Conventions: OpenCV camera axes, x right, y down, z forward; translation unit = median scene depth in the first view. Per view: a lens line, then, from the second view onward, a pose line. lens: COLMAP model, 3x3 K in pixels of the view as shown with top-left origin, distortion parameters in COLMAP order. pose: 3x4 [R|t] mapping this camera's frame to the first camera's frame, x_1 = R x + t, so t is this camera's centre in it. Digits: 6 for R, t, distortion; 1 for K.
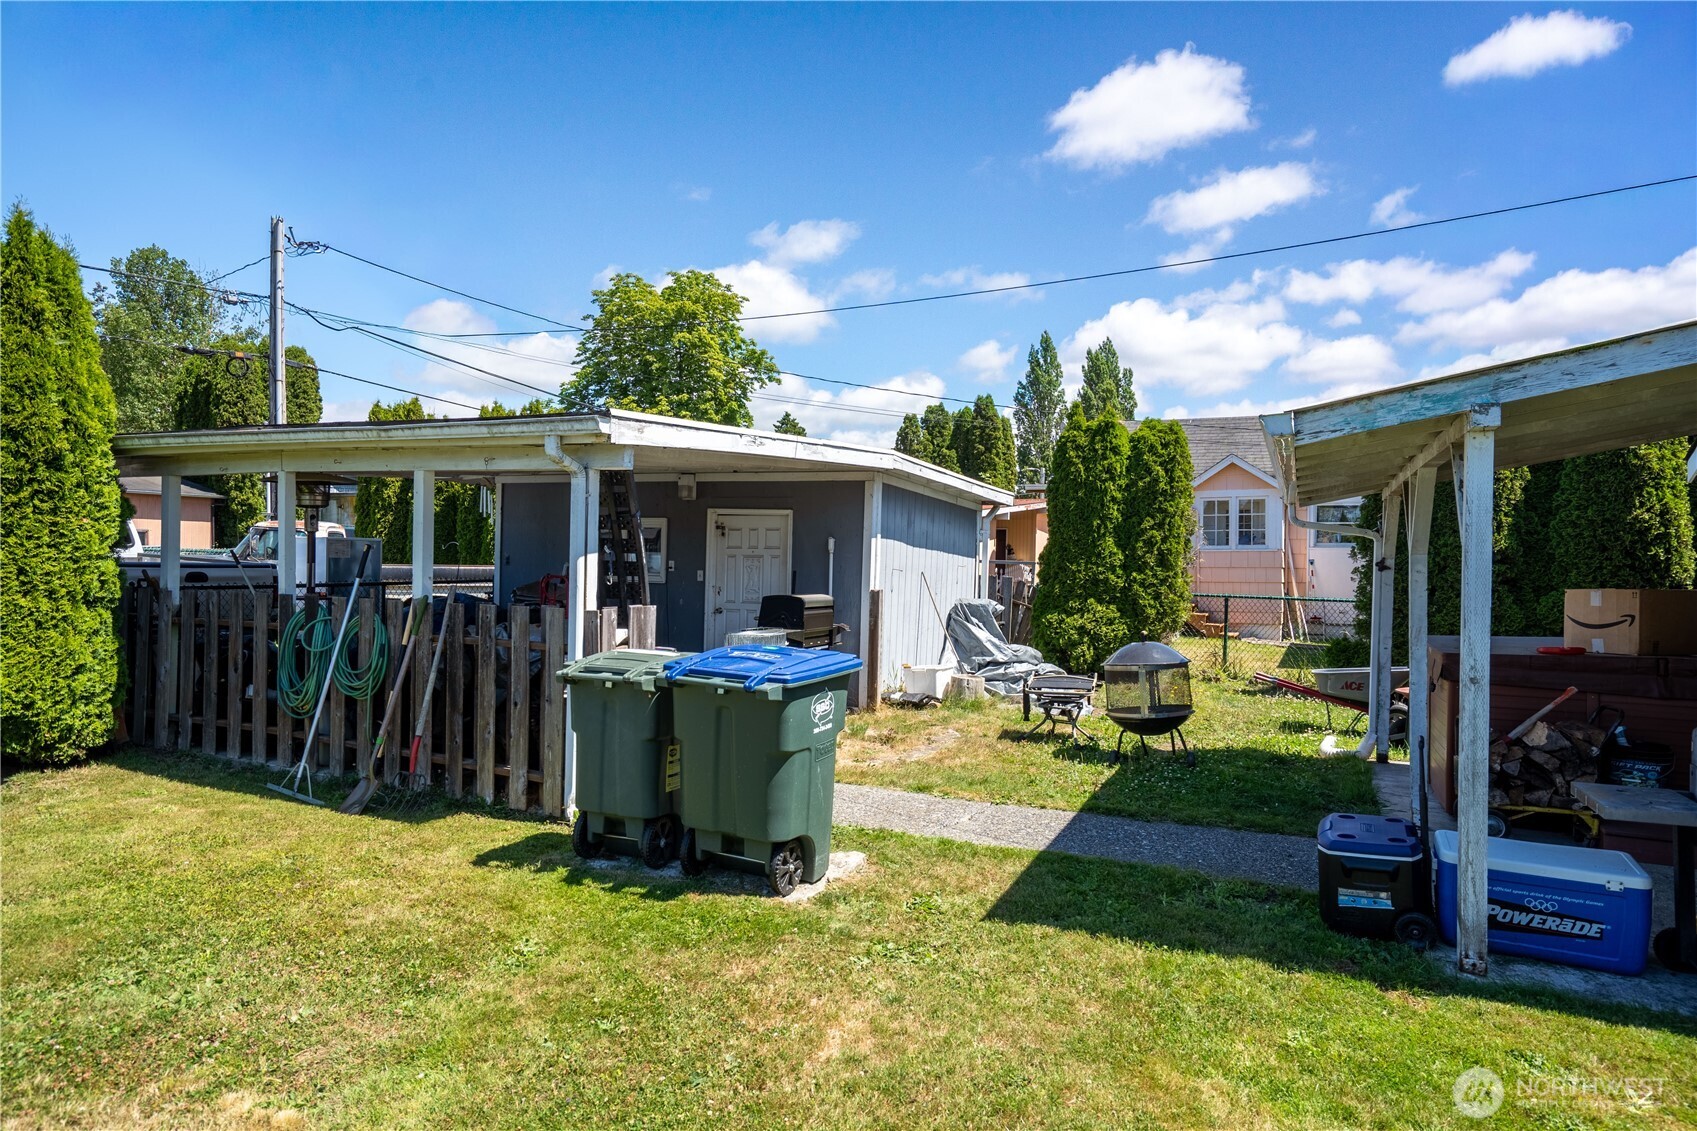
lens RADIAL K [[997.2, 0, 842.3], [0, 997.2, 566.2], [0, 0, 1]] dist [-0.003218, 0.001357]
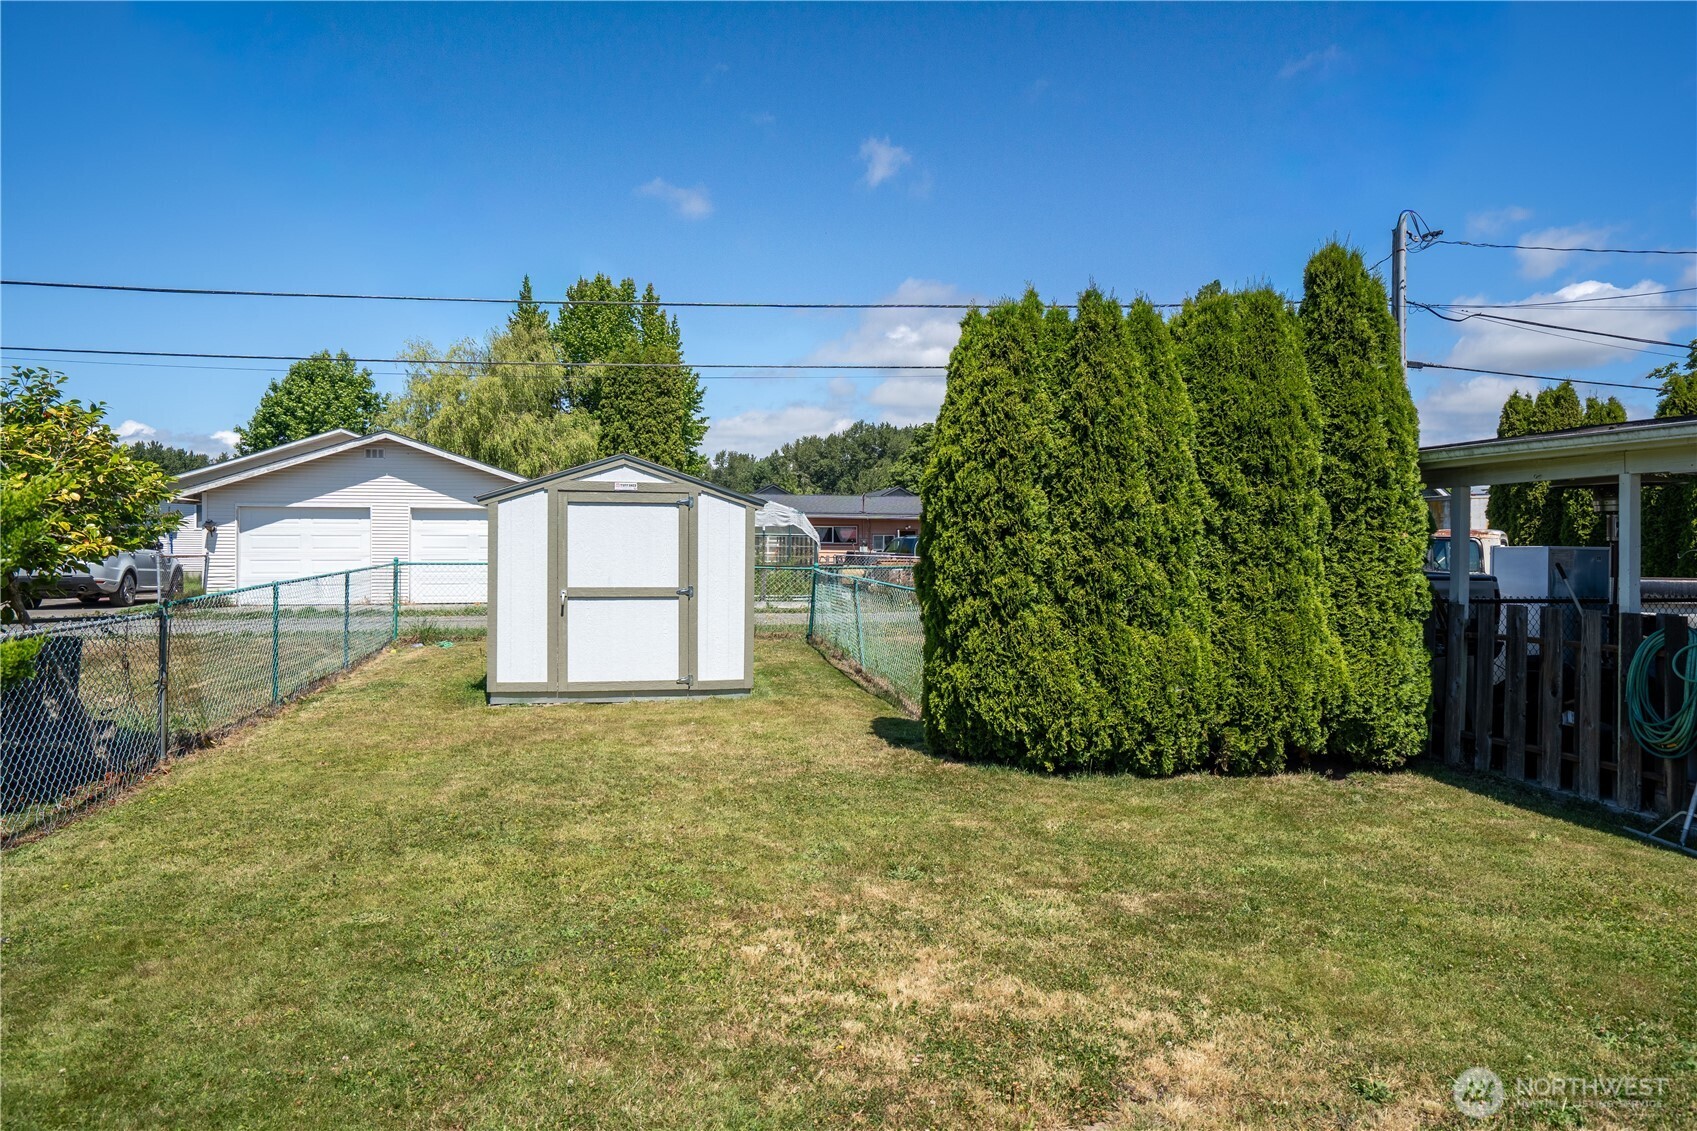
lens RADIAL K [[1043.1, 0, 838.5], [0, 1043.1, 563.8], [0, 0, 1]] dist [0.016772, -0.000491]
pose [[0.597103, -0.004099, -0.802154, -0.244418], [-0.005148, 0.999947, -0.008942, -0.003450], [0.802148, 0.009469, 0.597050, -0.120901]]
